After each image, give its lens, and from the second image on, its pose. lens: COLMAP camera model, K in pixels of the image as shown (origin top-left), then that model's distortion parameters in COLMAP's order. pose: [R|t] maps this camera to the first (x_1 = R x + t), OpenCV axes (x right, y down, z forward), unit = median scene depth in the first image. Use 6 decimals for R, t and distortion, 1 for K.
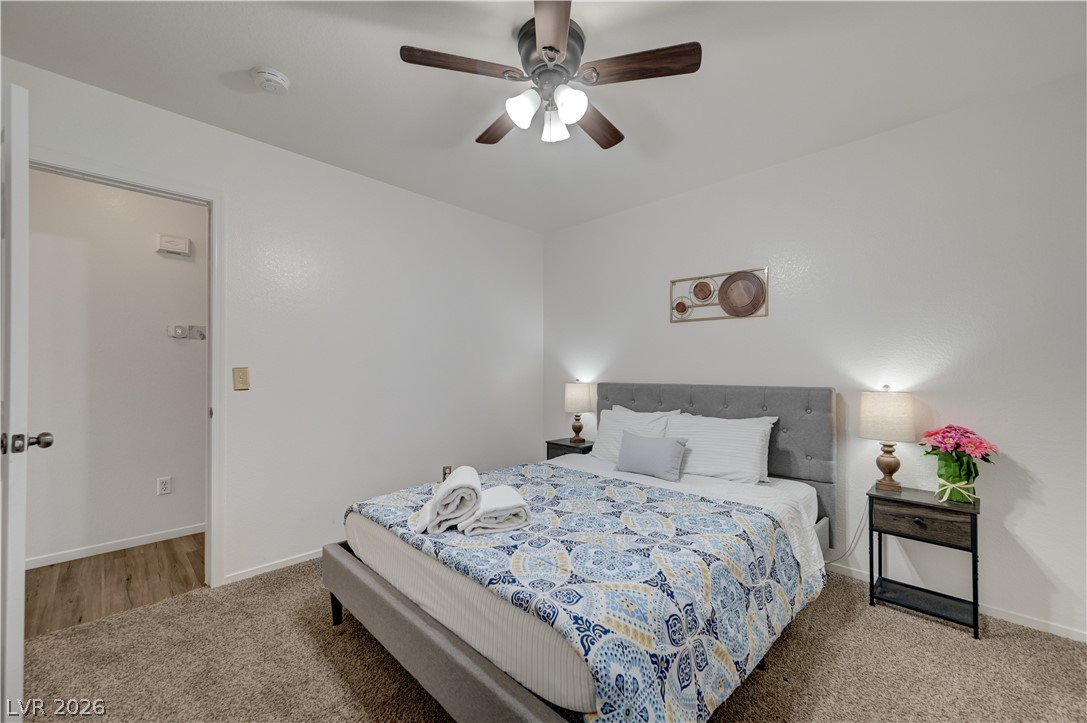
lens RADIAL K [[430.0, 0, 543.5], [0, 430.0, 361.5], [0, 0, 1]] dist [-0.057576, 0.000024]
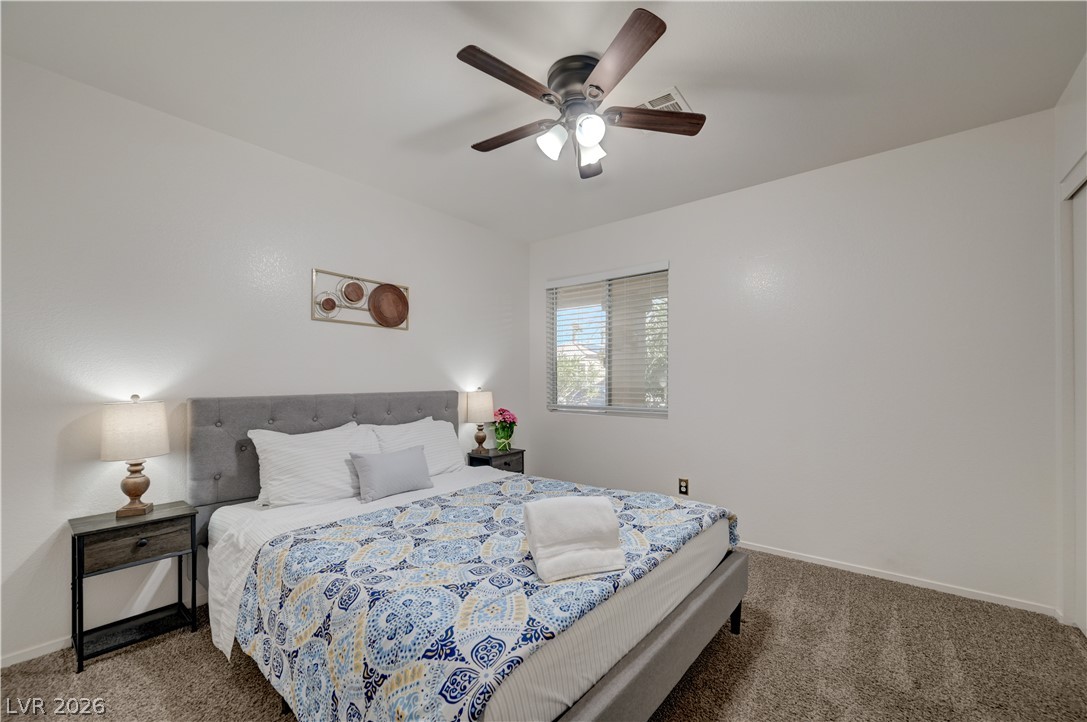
lens RADIAL K [[452.6, 0, 546.9], [0, 452.6, 373.0], [0, 0, 1]] dist [-0.011531, 0.000148]
pose [[-0.102777, 0.009896, 0.994655, -0.623830], [-0.017179, 0.999784, -0.011723, 0.013386], [-0.994556, -0.018292, -0.102584, 0.660303]]
